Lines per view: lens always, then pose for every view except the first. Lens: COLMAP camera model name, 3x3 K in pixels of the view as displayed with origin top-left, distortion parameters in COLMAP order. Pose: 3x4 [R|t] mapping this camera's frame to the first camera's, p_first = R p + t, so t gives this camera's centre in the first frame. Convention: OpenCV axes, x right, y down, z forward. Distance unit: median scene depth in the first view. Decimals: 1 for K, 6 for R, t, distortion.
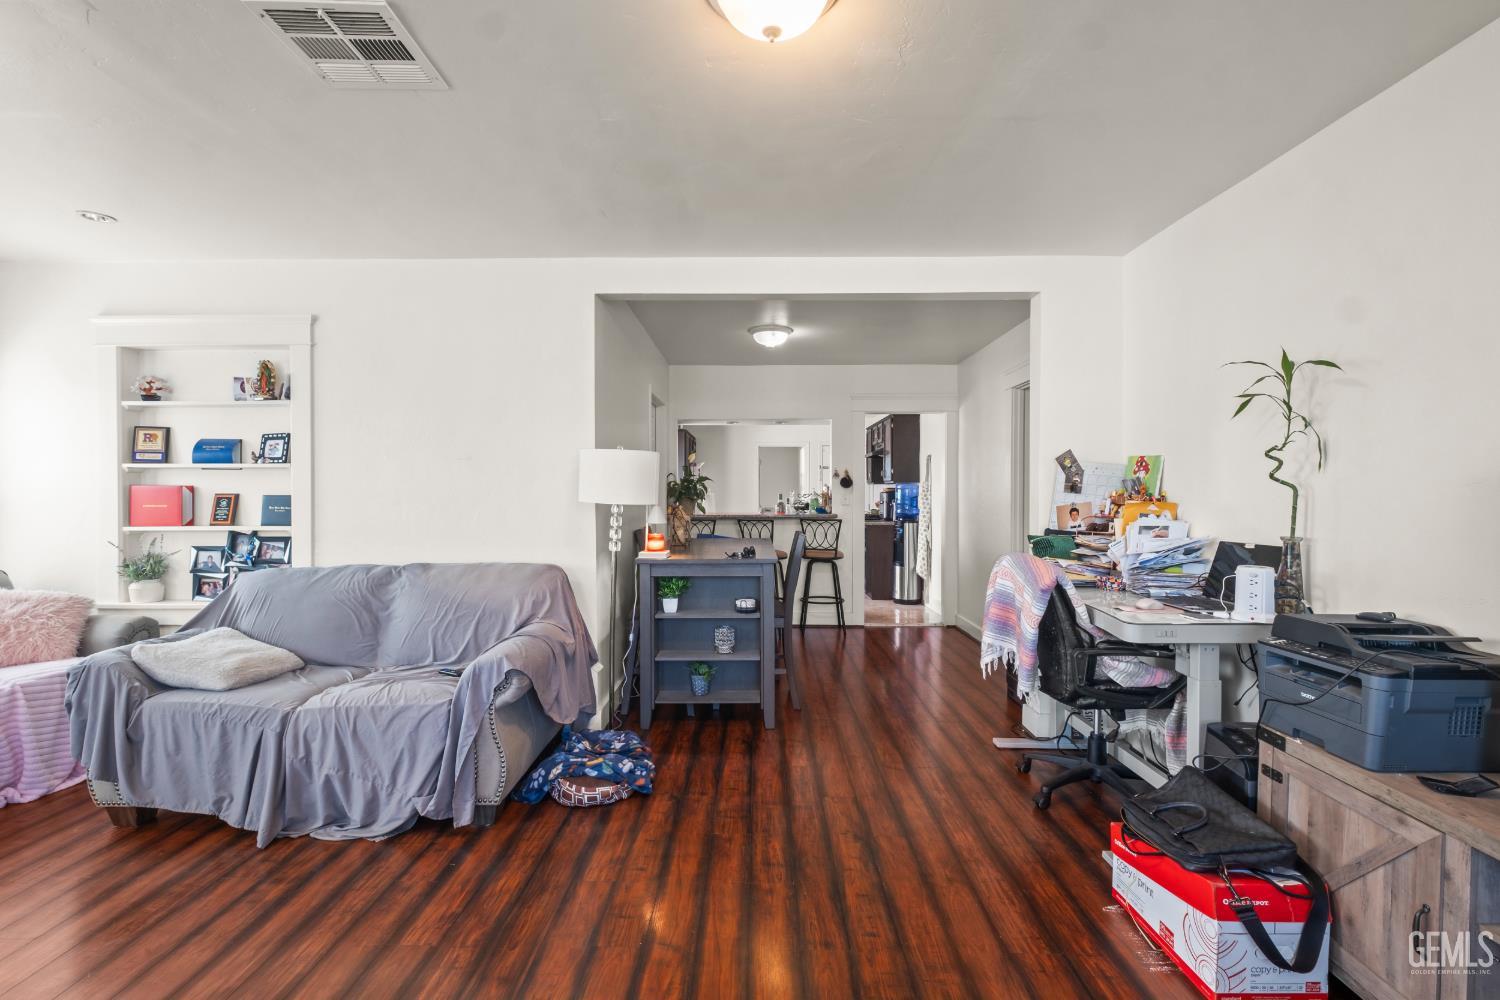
lens RADIAL K [[651.9, 0, 750.0], [0, 651.9, 500.0], [0, 0, 1]] dist [-0.000931, -0.000712]
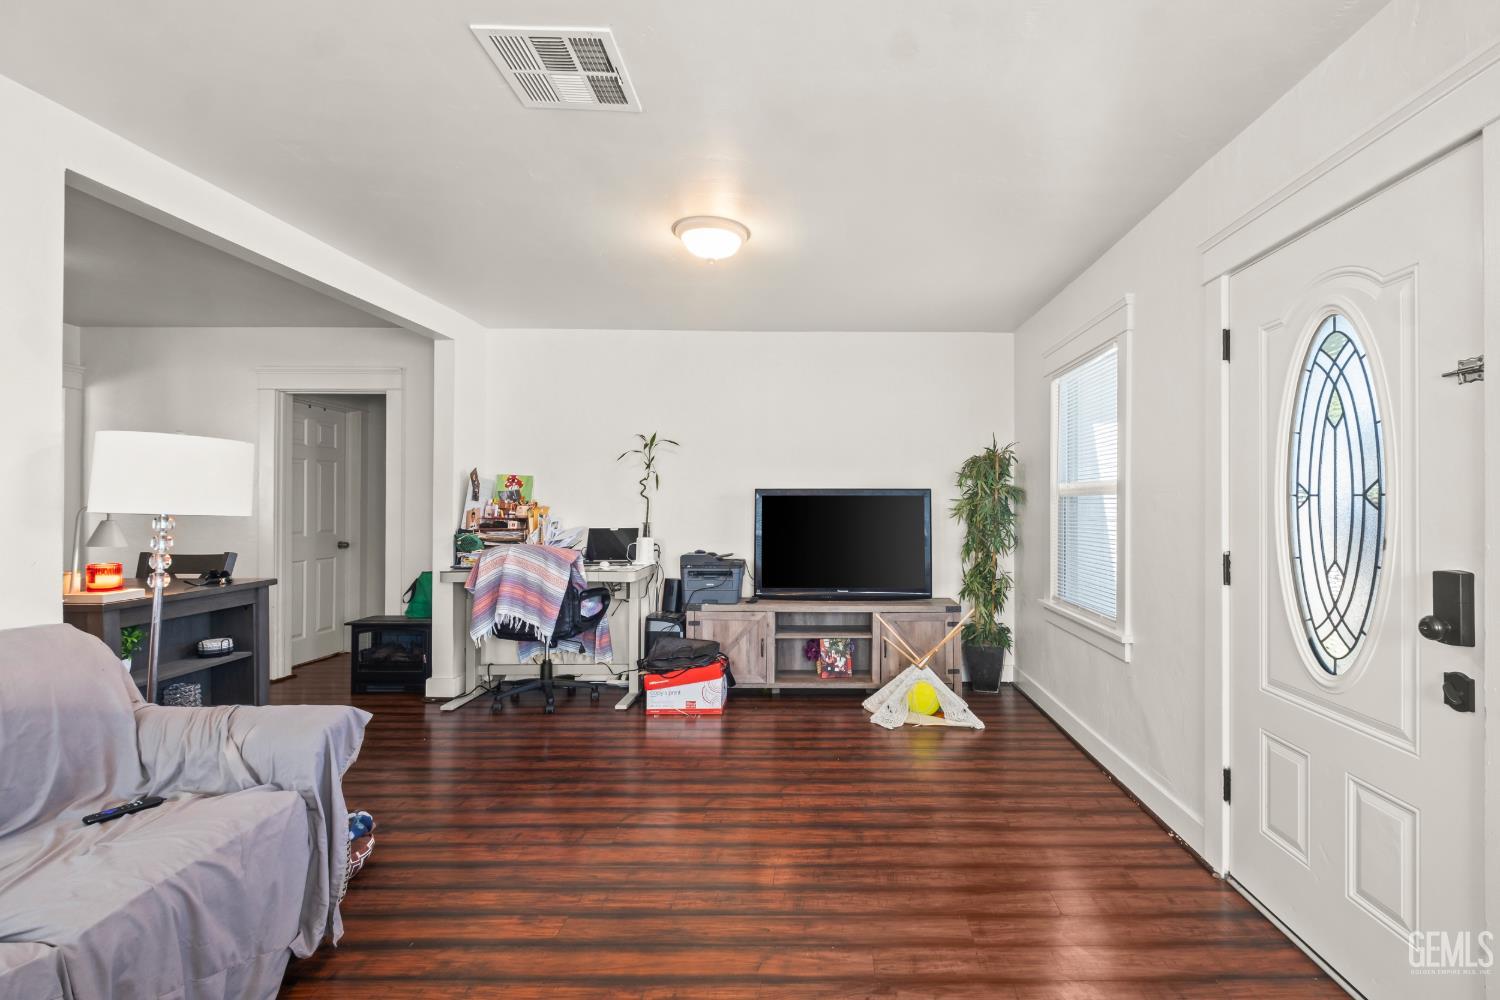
lens RADIAL K [[656.1, 0, 752.4], [0, 656.1, 496.8], [0, 0, 1]] dist [0.000797, -0.000200]
pose [[-0.015627, 0.005507, 0.999863, -0.804368], [0.006977, 0.999961, -0.005399, -0.006293], [-0.999854, 0.006892, -0.015665, 0.438355]]
